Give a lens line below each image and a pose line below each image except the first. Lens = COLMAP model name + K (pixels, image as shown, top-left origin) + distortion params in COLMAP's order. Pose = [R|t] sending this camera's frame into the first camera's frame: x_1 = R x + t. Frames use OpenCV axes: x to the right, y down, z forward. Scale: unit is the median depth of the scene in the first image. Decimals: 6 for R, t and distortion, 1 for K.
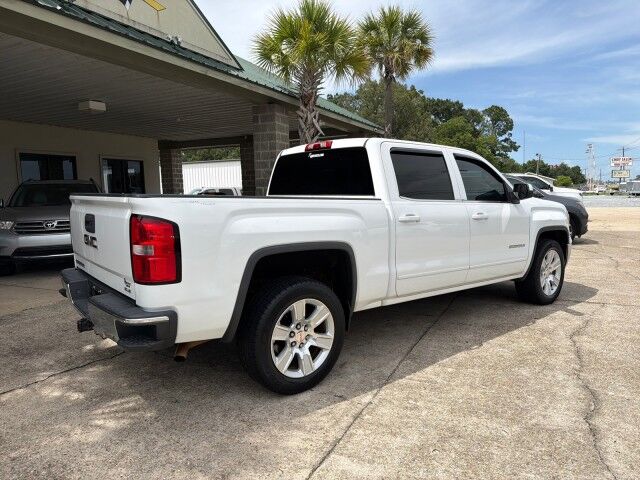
lens RADIAL K [[450.3, 0, 323.4], [0, 450.3, 239.4], [0, 0, 1]] dist [0.036831, -0.050625]
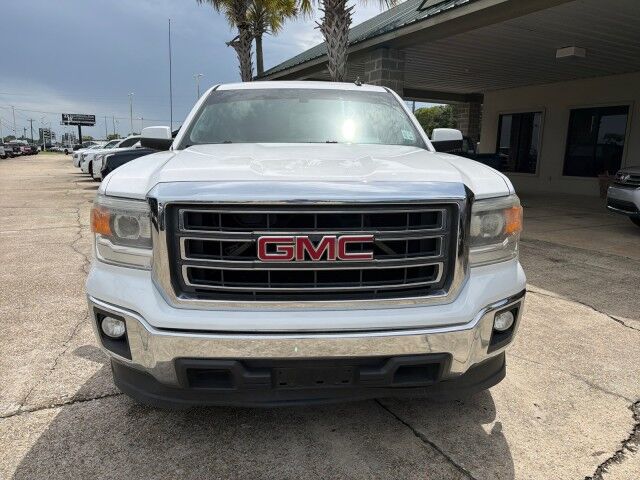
lens RADIAL K [[450.3, 0, 320.4], [0, 450.3, 241.6], [0, 0, 1]] dist [0.036831, -0.050625]
pose [[-0.587855, 0.168645, -0.791193, 1.062804], [-0.088006, 0.958892, 0.269779, -0.200554], [0.804165, 0.228220, -0.548848, 1.983336]]
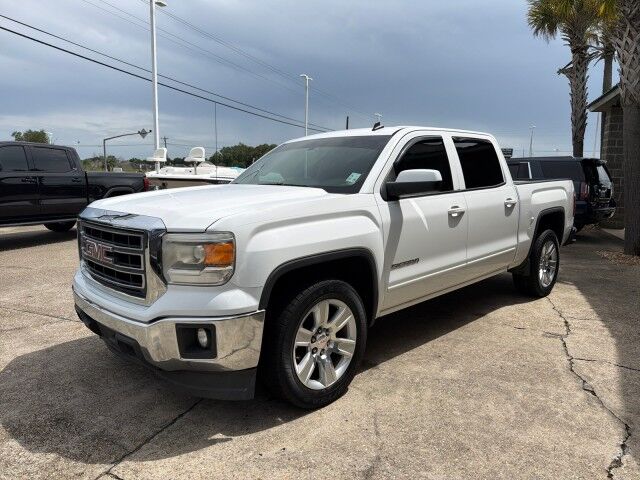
lens RADIAL K [[450.3, 0, 322.8], [0, 450.3, 242.0], [0, 0, 1]] dist [0.036831, -0.050625]
pose [[-0.995932, 0.016781, -0.088532, 0.440962], [-0.005621, 0.969024, 0.246903, -0.267912], [0.089933, 0.246396, -0.964988, 2.453294]]
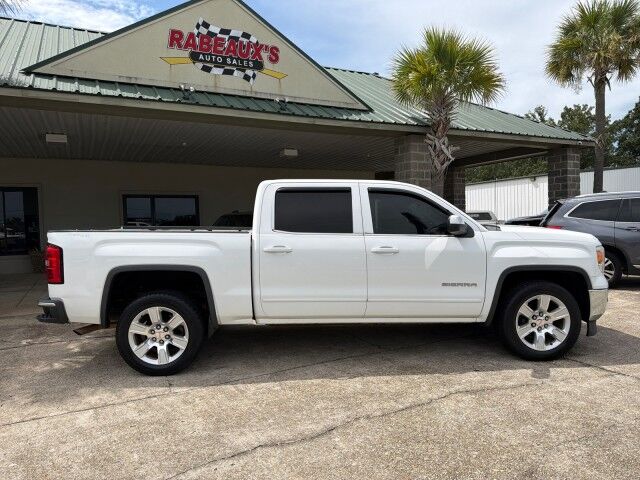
lens RADIAL K [[450.3, 0, 321.6], [0, 450.3, 240.2], [0, 0, 1]] dist [0.036831, -0.050625]
pose [[0.804765, 0.023085, -0.593145, 0.929354], [-0.051659, 0.998176, -0.031240, -0.039507], [0.591341, 0.055782, 0.804490, 0.146793]]
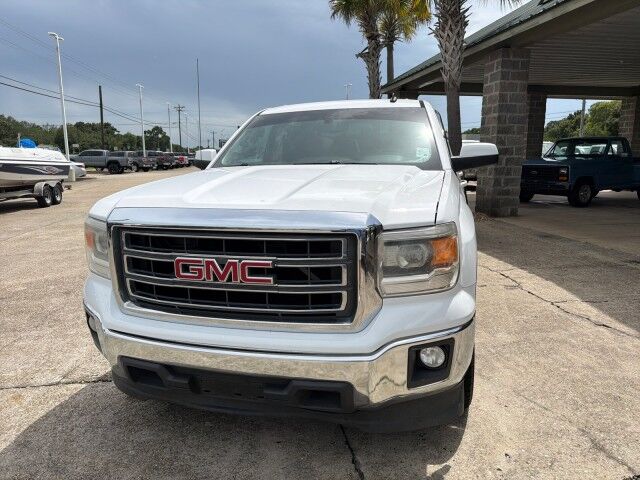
lens RADIAL K [[450.3, 0, 324.0], [0, 450.3, 237.8], [0, 0, 1]] dist [0.036831, -0.050625]
pose [[-0.814975, 0.128827, -0.564994, 0.901496], [-0.038567, 0.960757, 0.274698, -0.244821], [0.578211, 0.245662, -0.778025, 2.165920]]
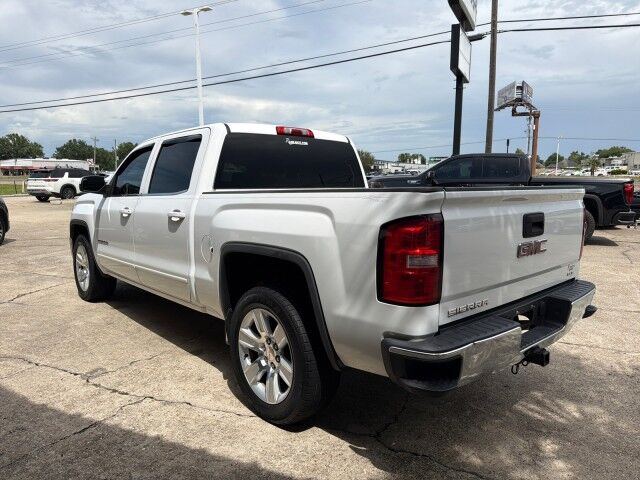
lens RADIAL K [[450.3, 0, 323.5], [0, 450.3, 243.9], [0, 0, 1]] dist [0.036831, -0.050625]
pose [[-0.046980, -0.129915, 0.990412, -1.018803], [0.106311, 0.985225, 0.134277, -0.116440], [-0.993222, 0.111600, -0.032474, 1.115436]]
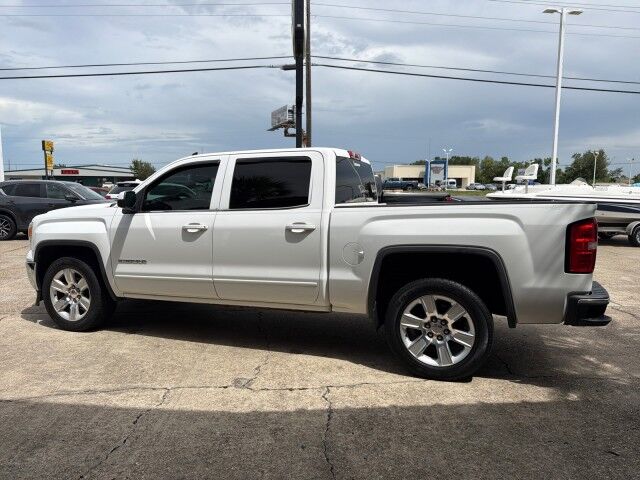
lens RADIAL K [[450.3, 0, 319.8], [0, 450.3, 240.0], [0, 0, 1]] dist [0.036831, -0.050625]
pose [[-0.508800, -0.080368, 0.857125, -0.992632], [0.093724, 0.984544, 0.147952, -0.197187], [-0.855768, 0.155611, -0.493403, 1.810654]]
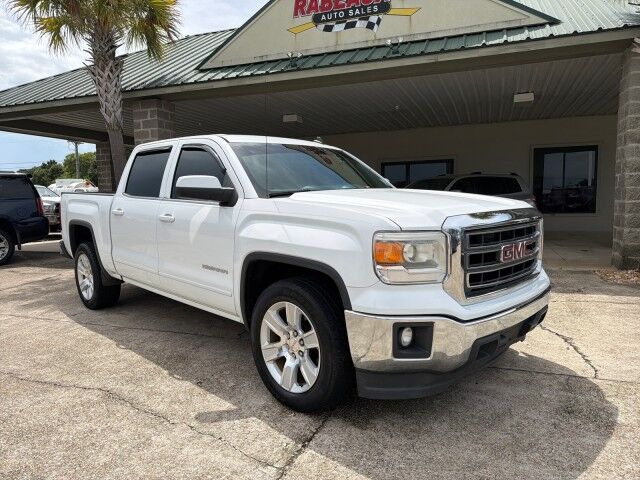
lens RADIAL K [[450.3, 0, 319.7], [0, 450.3, 242.5], [0, 0, 1]] dist [0.036831, -0.050625]
pose [[0.090407, 0.117026, -0.989005, 1.388775], [-0.087111, 0.990195, 0.109204, -0.140119], [0.992088, 0.076281, 0.099715, 1.372703]]
